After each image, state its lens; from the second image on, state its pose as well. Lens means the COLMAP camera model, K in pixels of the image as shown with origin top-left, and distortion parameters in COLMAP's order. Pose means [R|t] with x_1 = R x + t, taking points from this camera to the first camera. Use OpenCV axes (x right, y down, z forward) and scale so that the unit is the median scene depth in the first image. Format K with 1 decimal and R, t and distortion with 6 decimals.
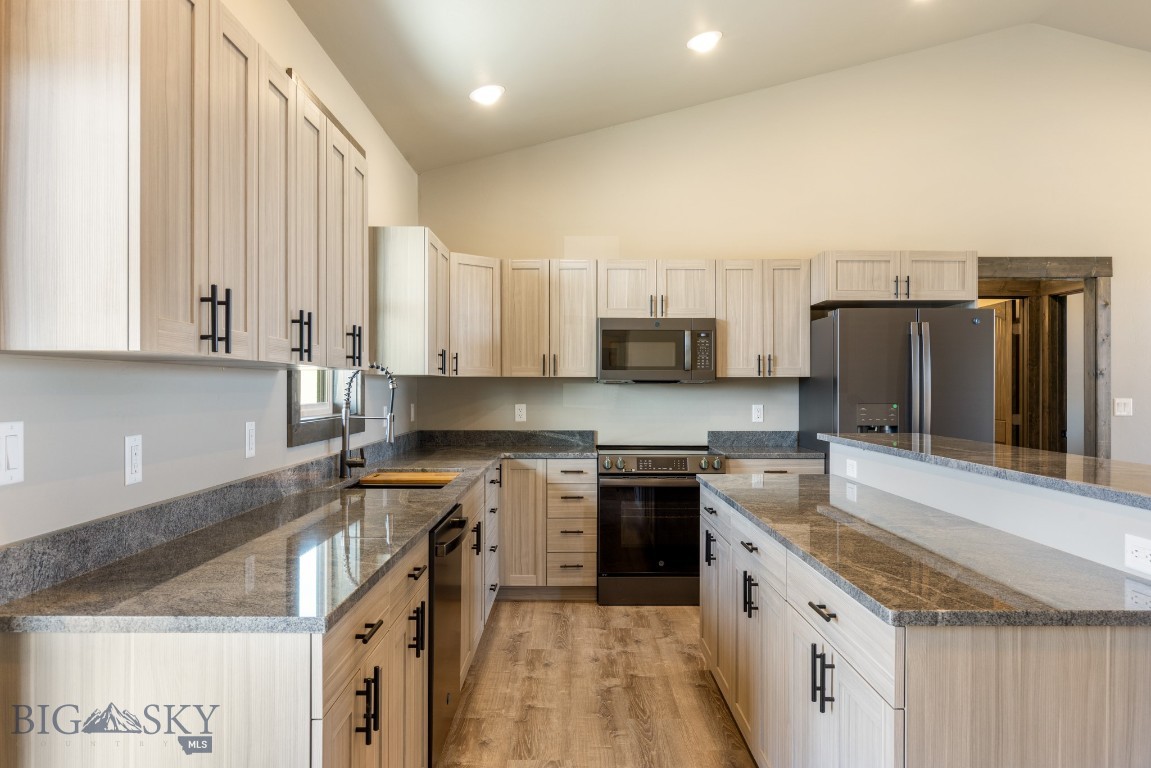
lens RADIAL K [[814.7, 0, 575.5], [0, 814.7, 389.8], [0, 0, 1]] dist [0.002205, 0.004005]
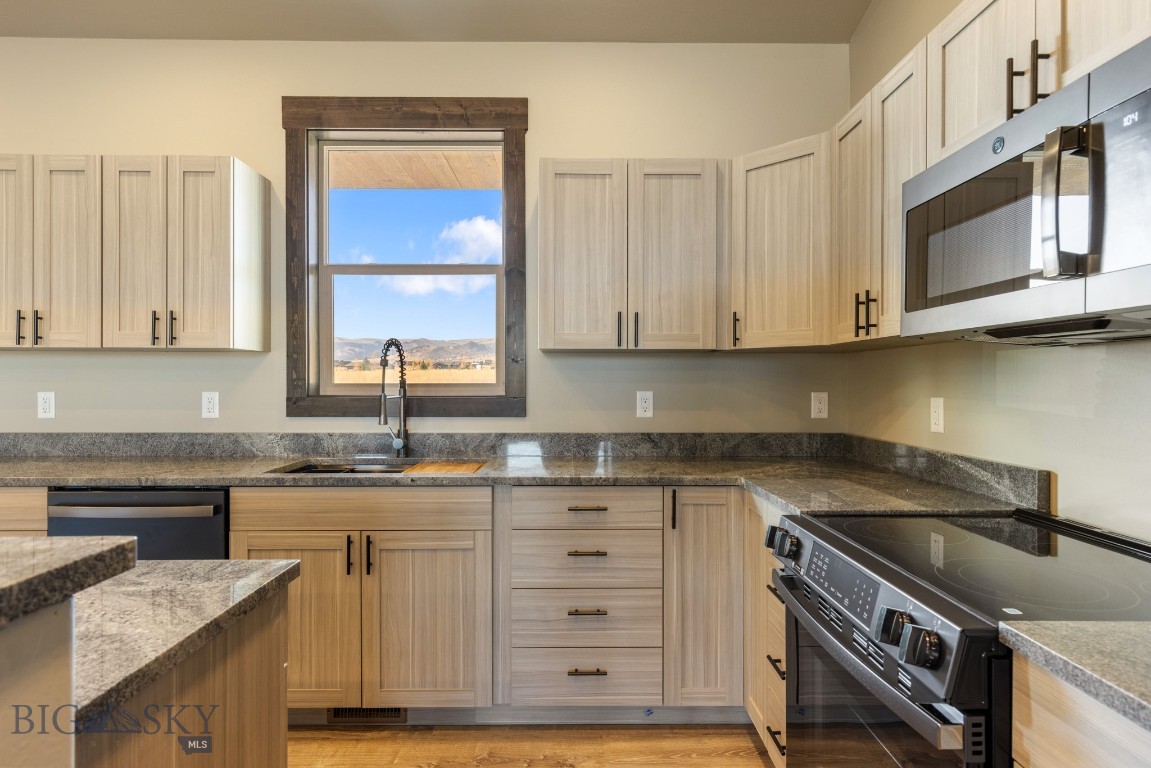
lens RADIAL K [[637.8, 0, 576.9], [0, 637.8, 384.5], [0, 0, 1]] dist [0.002700, 0.000640]
pose [[0.008749, 0.002761, -0.999958, 0.342851], [-0.006079, 0.999978, 0.002708, 0.011087], [0.999943, 0.006055, 0.008765, 0.836548]]
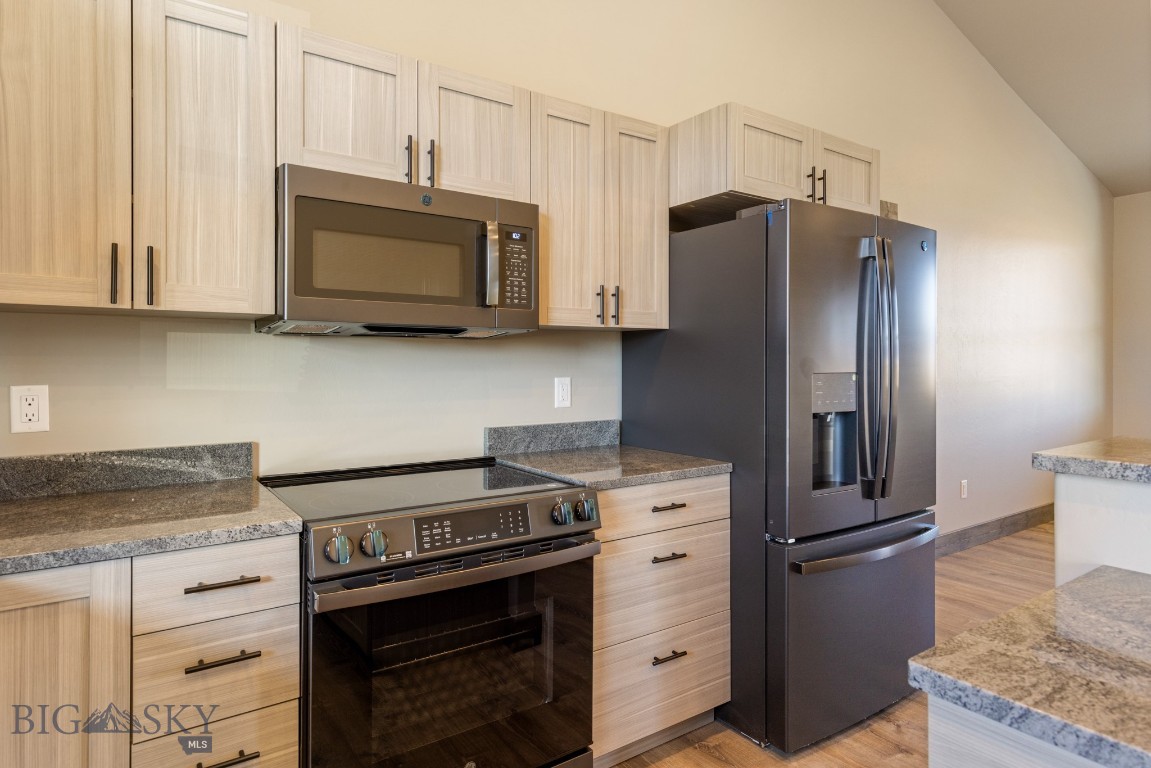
lens RADIAL K [[659.4, 0, 574.6], [0, 659.4, 359.7], [0, 0, 1]] dist [0.008168, 0.000723]
pose [[0.821320, 0.000860, 0.570467, -0.038946], [0.001395, 0.999993, -0.003517, 0.008192], [-0.570466, 0.003684, 0.821313, 0.657384]]
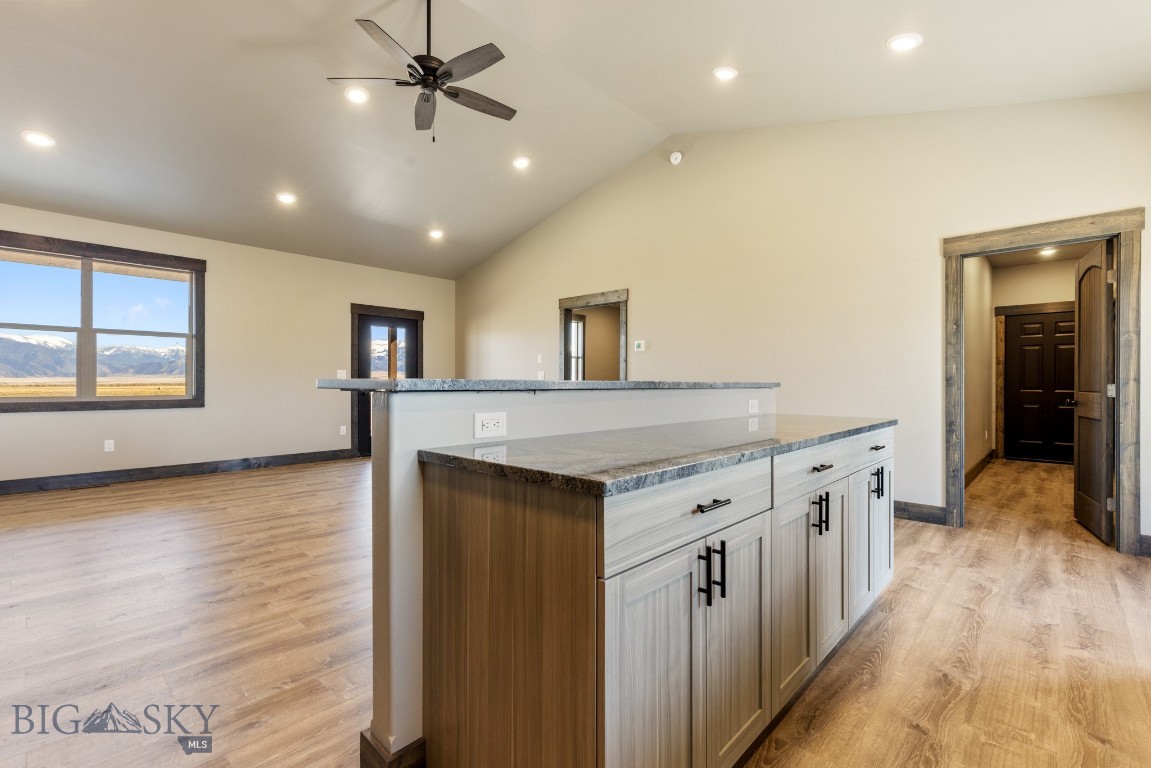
lens RADIAL K [[517.0, 0, 576.0], [0, 517.0, 382.4], [0, 0, 1]] dist [0.006100, -0.000548]
pose [[-0.728922, -0.003892, 0.684585, -0.006487], [-0.001245, 0.999990, 0.004360, 0.040733], [-0.684595, 0.002326, -0.728920, 0.877296]]
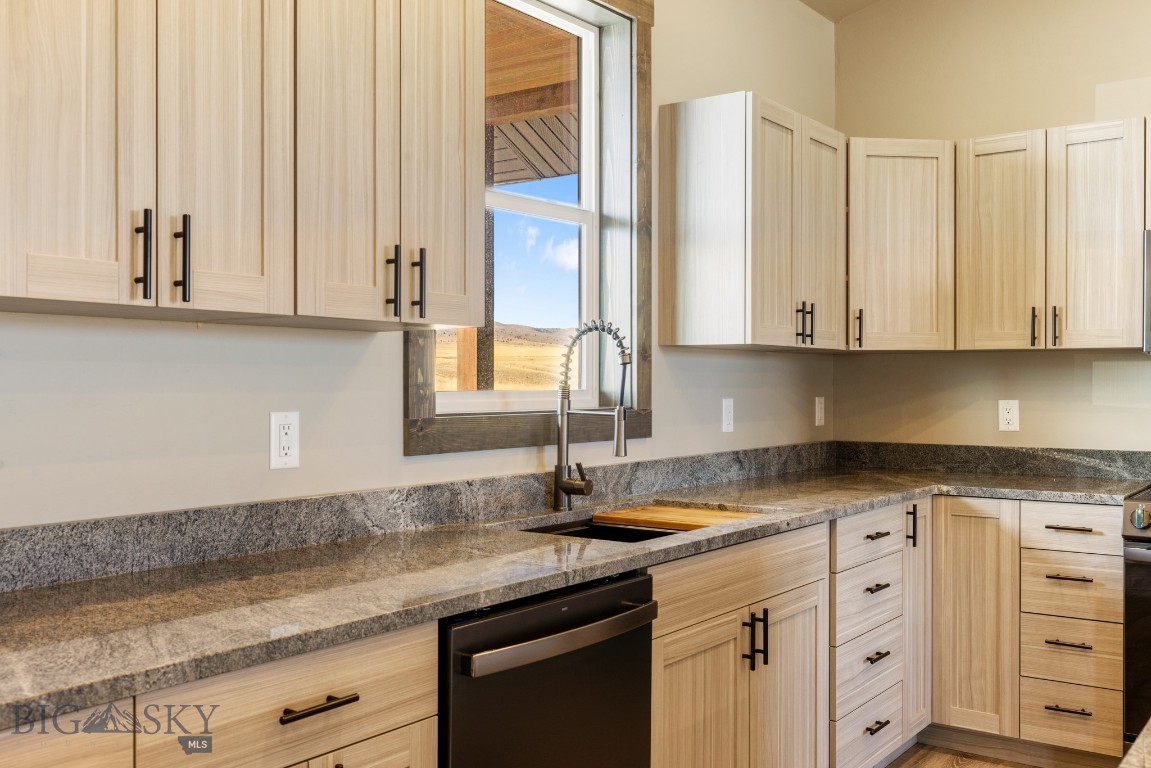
lens RADIAL K [[1099.9, 0, 577.8], [0, 1099.9, 386.9], [0, 0, 1]] dist [0.004075, 0.005006]
pose [[0.807596, 0.002493, -0.589731, 0.148822], [-0.002631, 0.999996, 0.000624, 0.010007], [0.589730, 0.001047, 0.807599, 0.235267]]
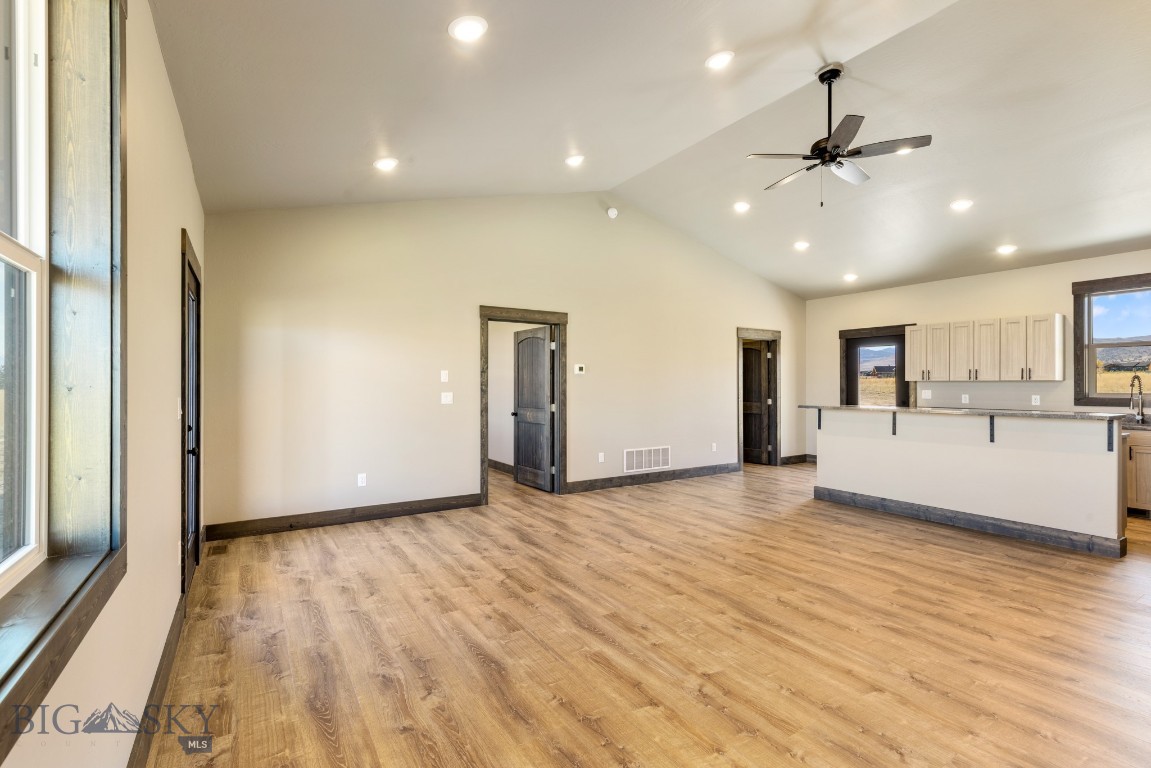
lens RADIAL K [[517.0, 0, 576.0], [0, 517.0, 382.4], [0, 0, 1]] dist [0.006100, -0.000548]
pose [[-0.843884, -0.004987, -0.536502, 1.346324], [-0.004467, 0.999987, -0.002268, -0.001895], [0.536507, 0.000483, -0.843896, 0.972637]]
